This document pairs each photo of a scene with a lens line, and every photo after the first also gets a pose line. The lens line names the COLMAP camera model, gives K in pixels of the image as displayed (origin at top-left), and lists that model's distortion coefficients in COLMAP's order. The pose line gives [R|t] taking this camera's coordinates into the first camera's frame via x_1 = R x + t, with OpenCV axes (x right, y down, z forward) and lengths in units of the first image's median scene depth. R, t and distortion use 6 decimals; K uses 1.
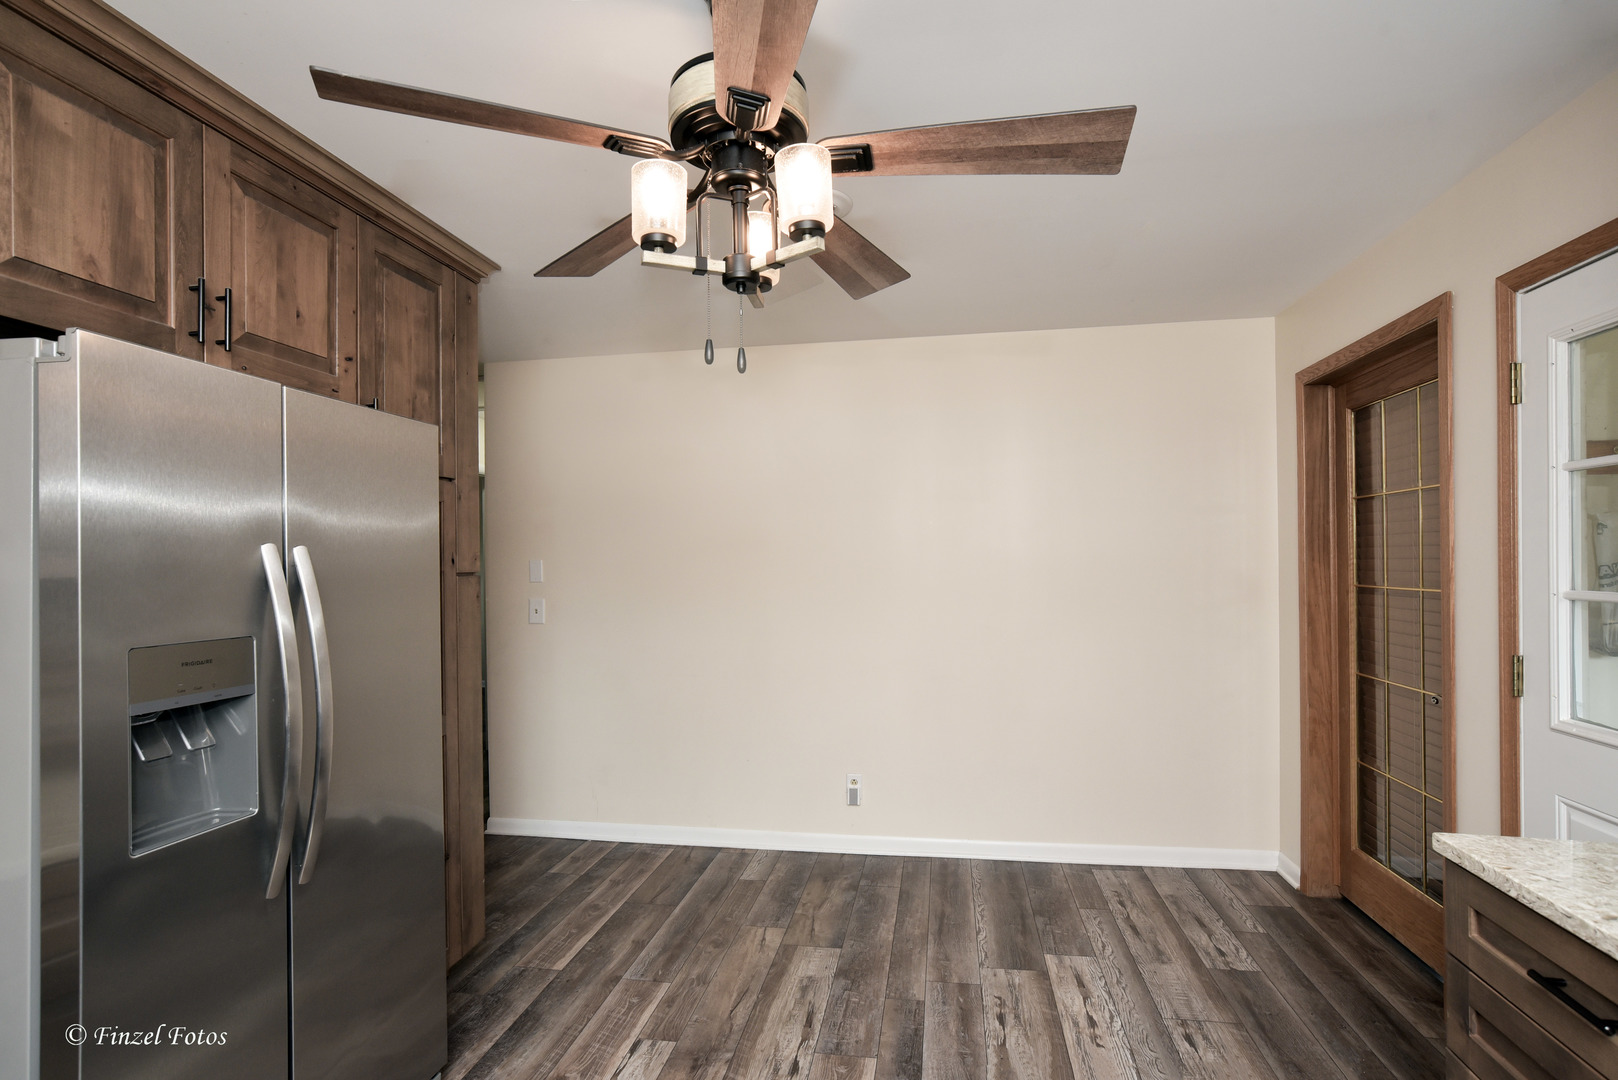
lens RADIAL K [[850.2, 0, 808.0], [0, 850.2, 535.0], [0, 0, 1]] dist [-0.027275, 0.029328]
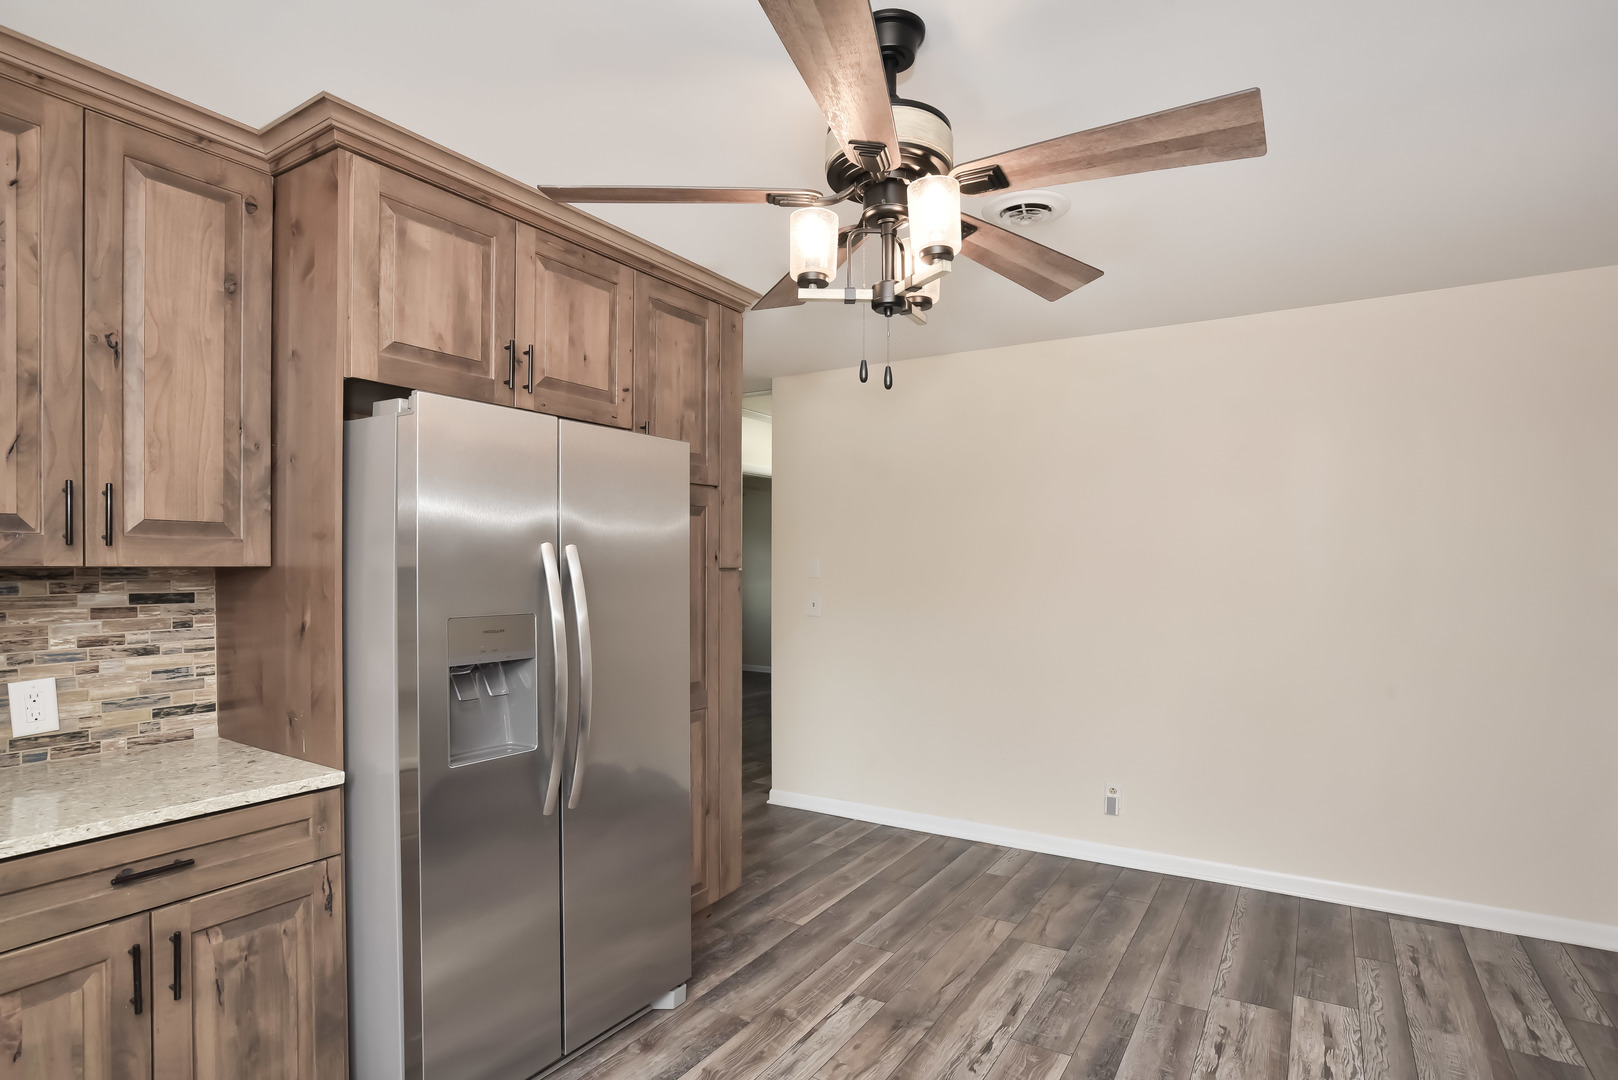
lens RADIAL K [[863.4, 0, 809.0], [0, 863.4, 540.0], [0, 0, 1]] dist [-0.030080, 0.019912]
pose [[0.928466, 0.002032, -0.371411, 0.153664], [0.000878, 0.999970, 0.007664, -0.002186], [0.371416, -0.007442, 0.928437, -0.050184]]
